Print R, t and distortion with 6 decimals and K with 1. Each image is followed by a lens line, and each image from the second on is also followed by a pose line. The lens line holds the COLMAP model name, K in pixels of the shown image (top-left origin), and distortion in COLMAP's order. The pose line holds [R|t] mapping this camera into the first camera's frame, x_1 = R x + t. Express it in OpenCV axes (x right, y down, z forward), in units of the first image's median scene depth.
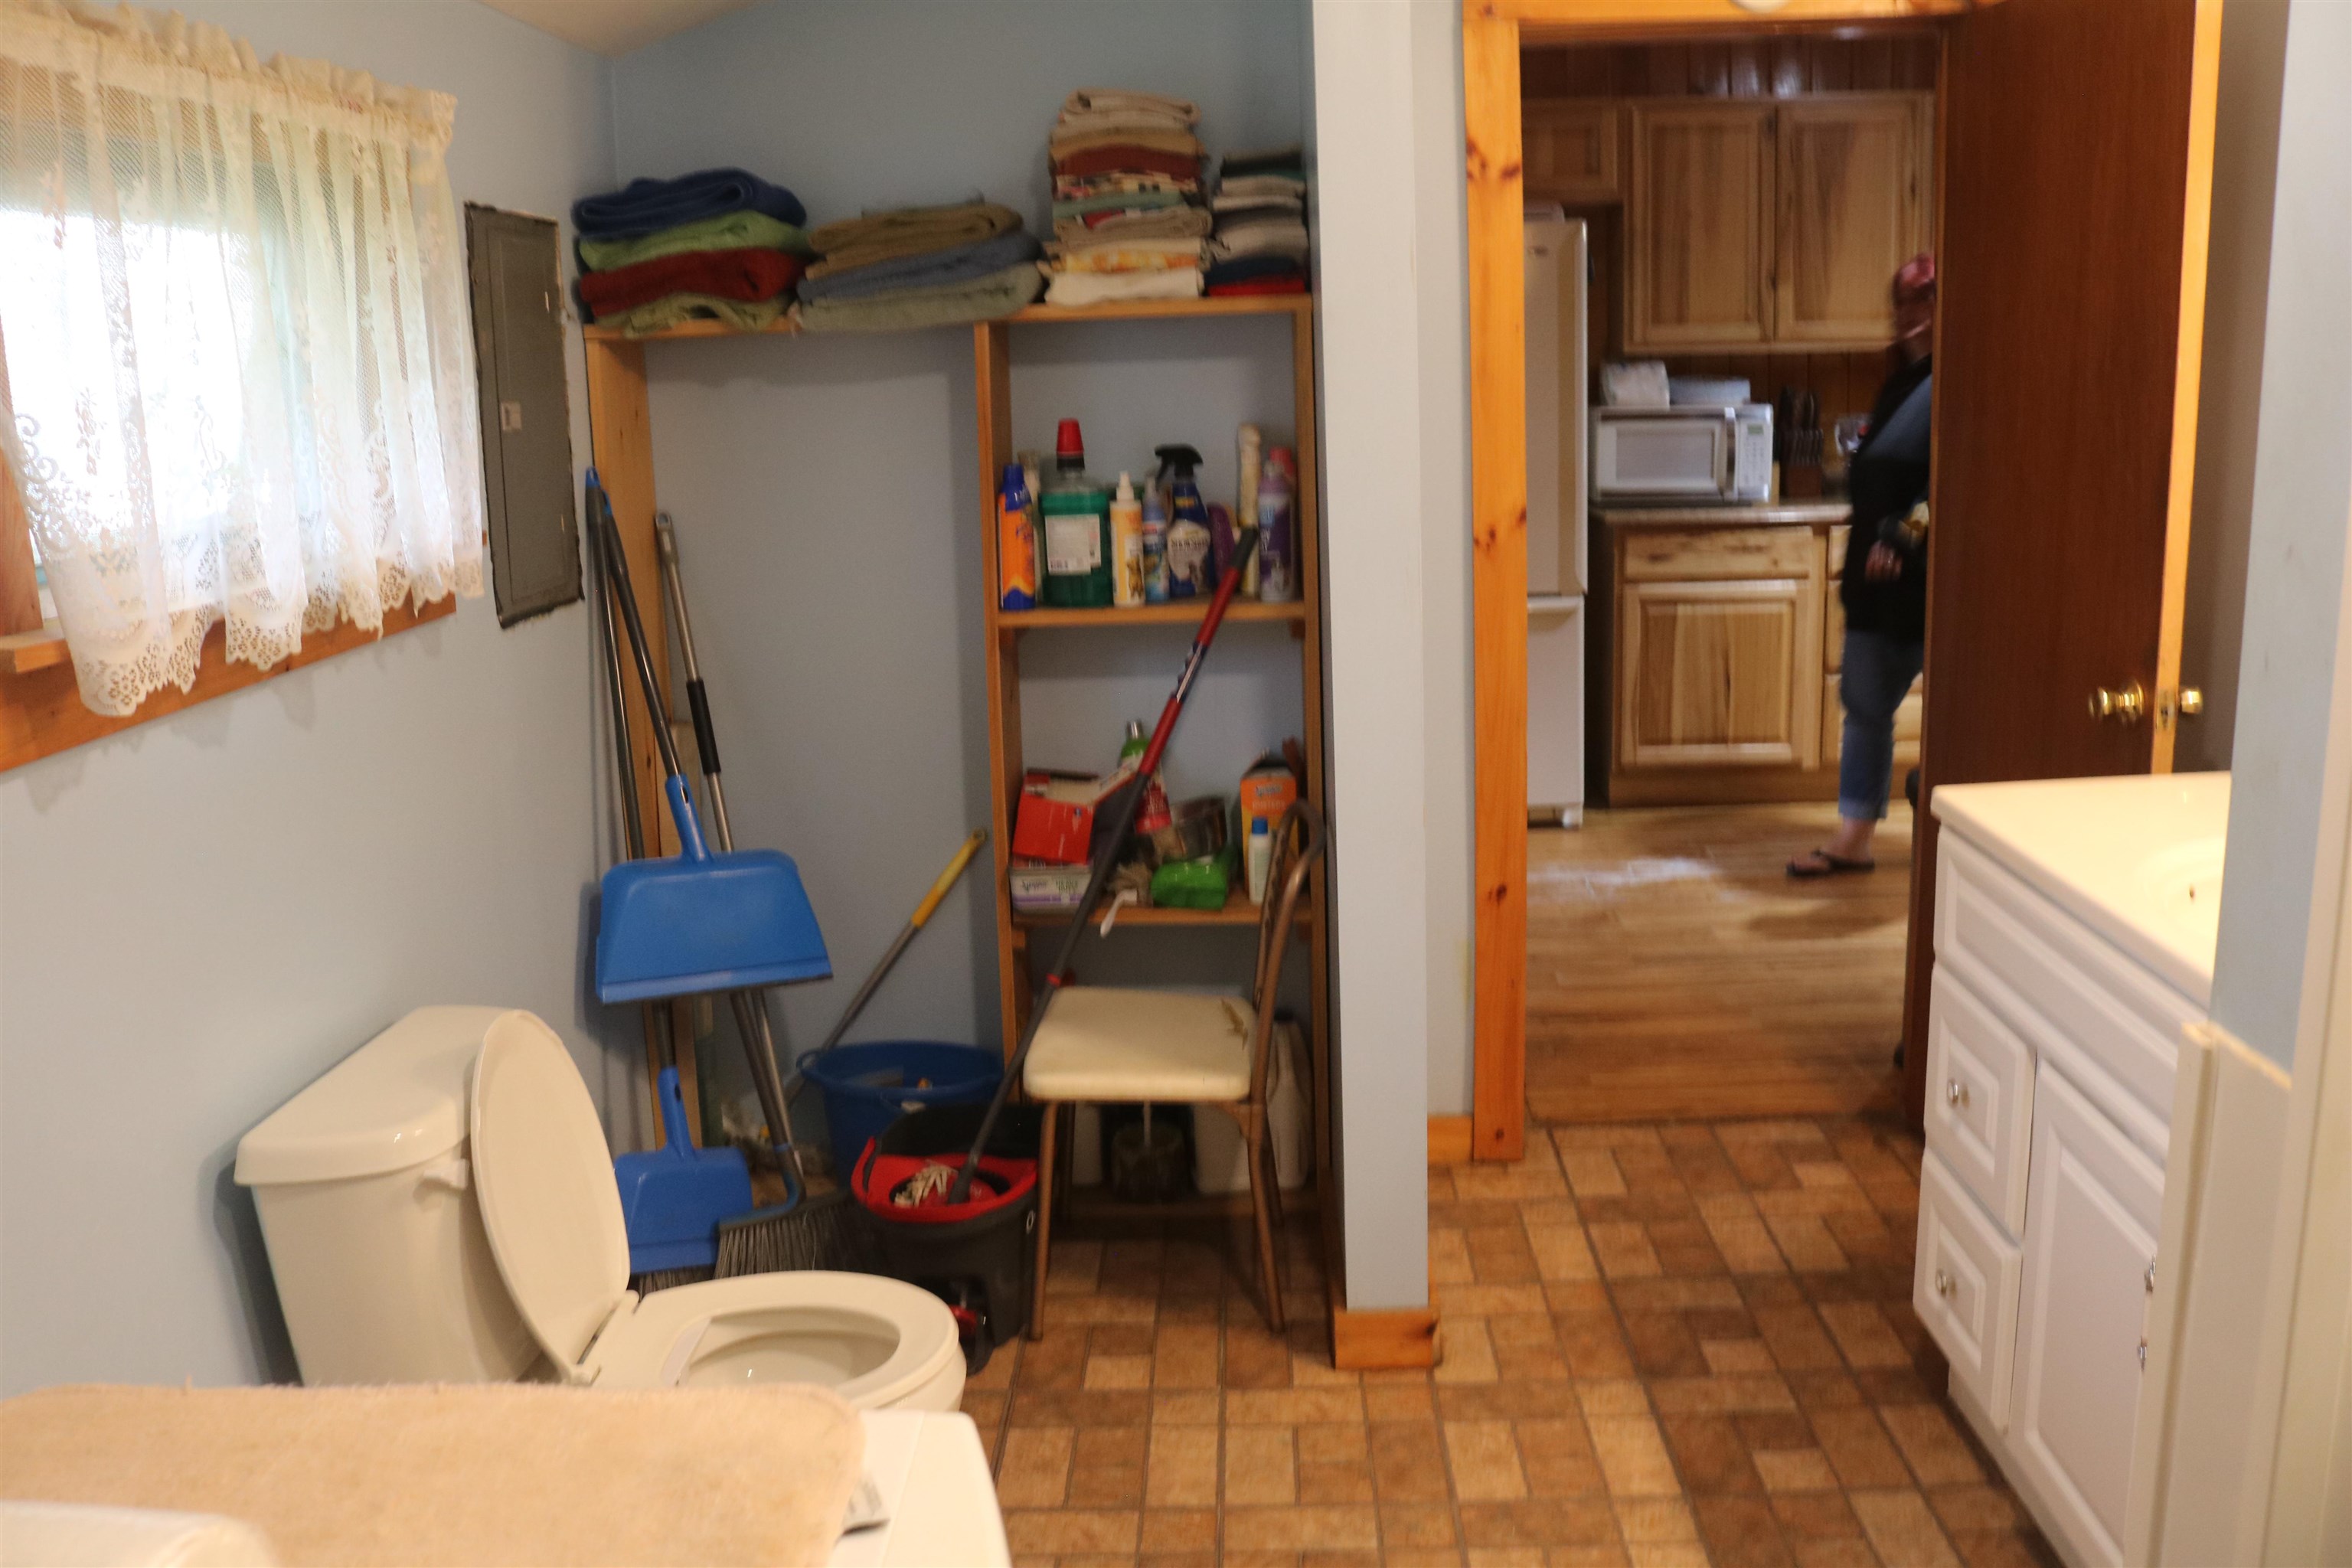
lens RADIAL K [[1941.9, 0, 1187.2], [0, 1941.9, 779.8], [0, 0, 1]] dist [-0.149446, 0.111708]
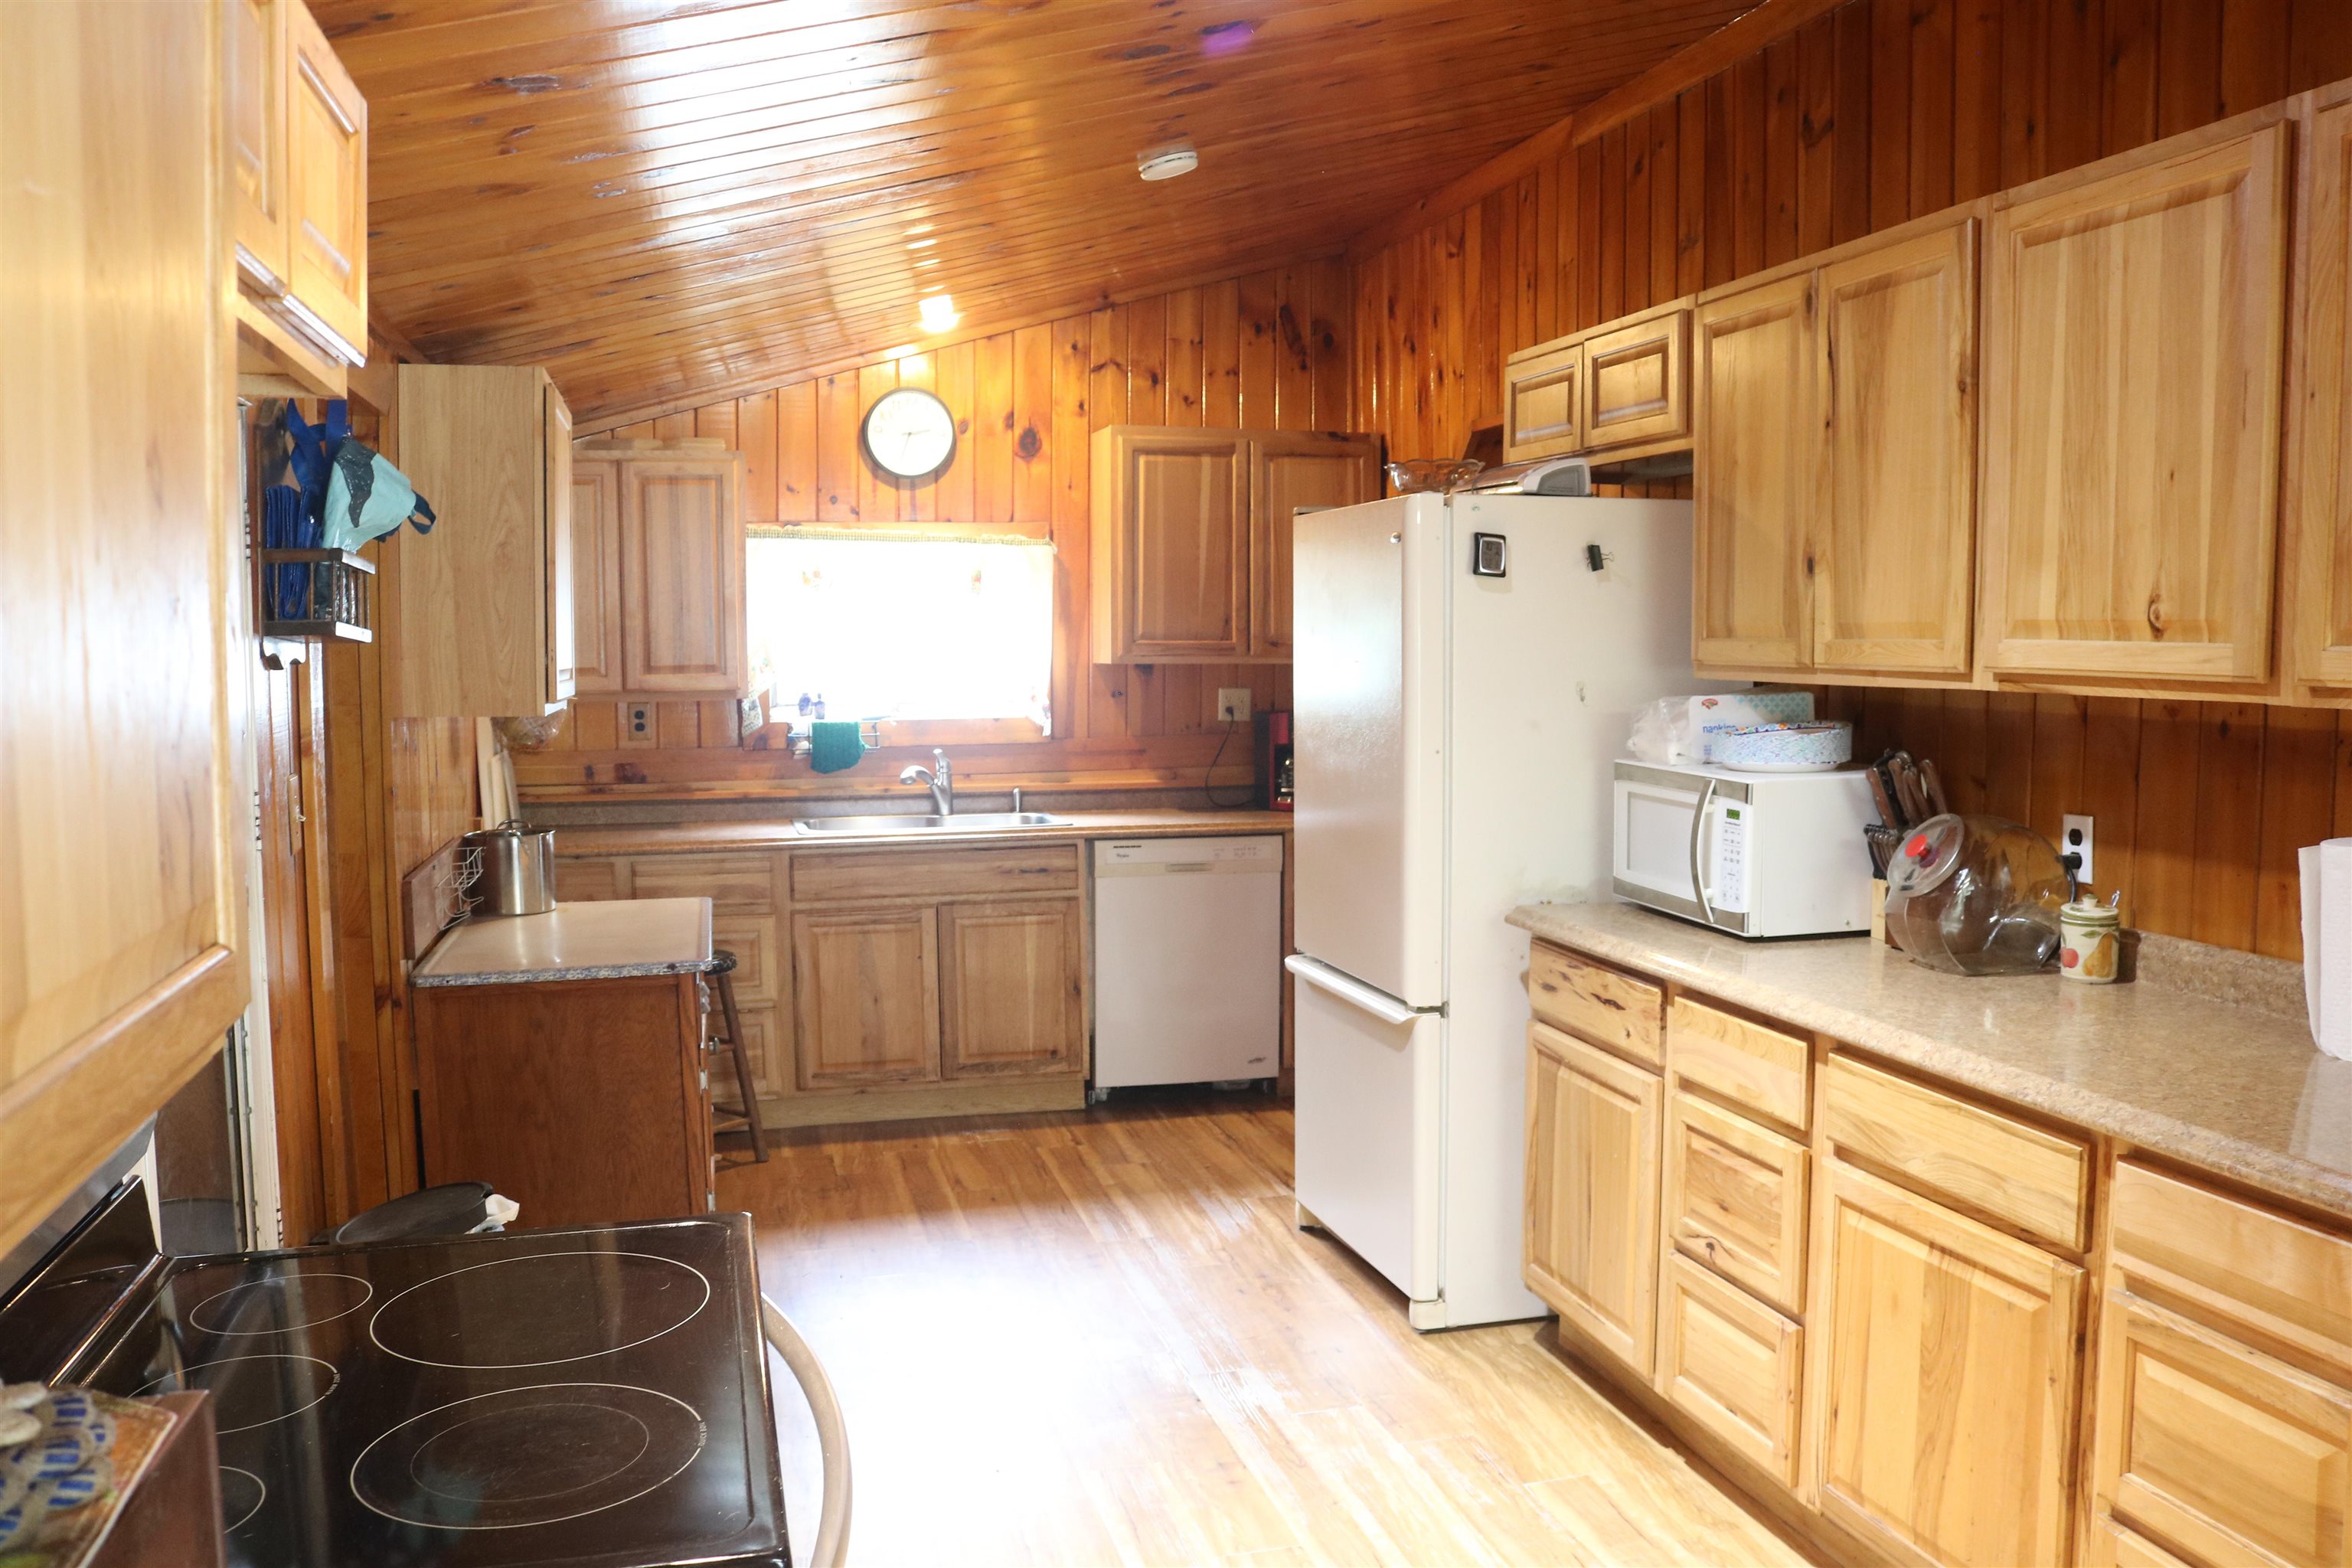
lens RADIAL K [[1941.9, 0, 1177.8], [0, 1941.9, 795.3], [0, 0, 1]] dist [-0.149446, 0.111708]
pose [[0.288988, 0.112592, -0.950689, 1.422567], [-0.207422, 0.976834, 0.052636, -0.323010], [0.934592, 0.181983, 0.305648, 1.144261]]
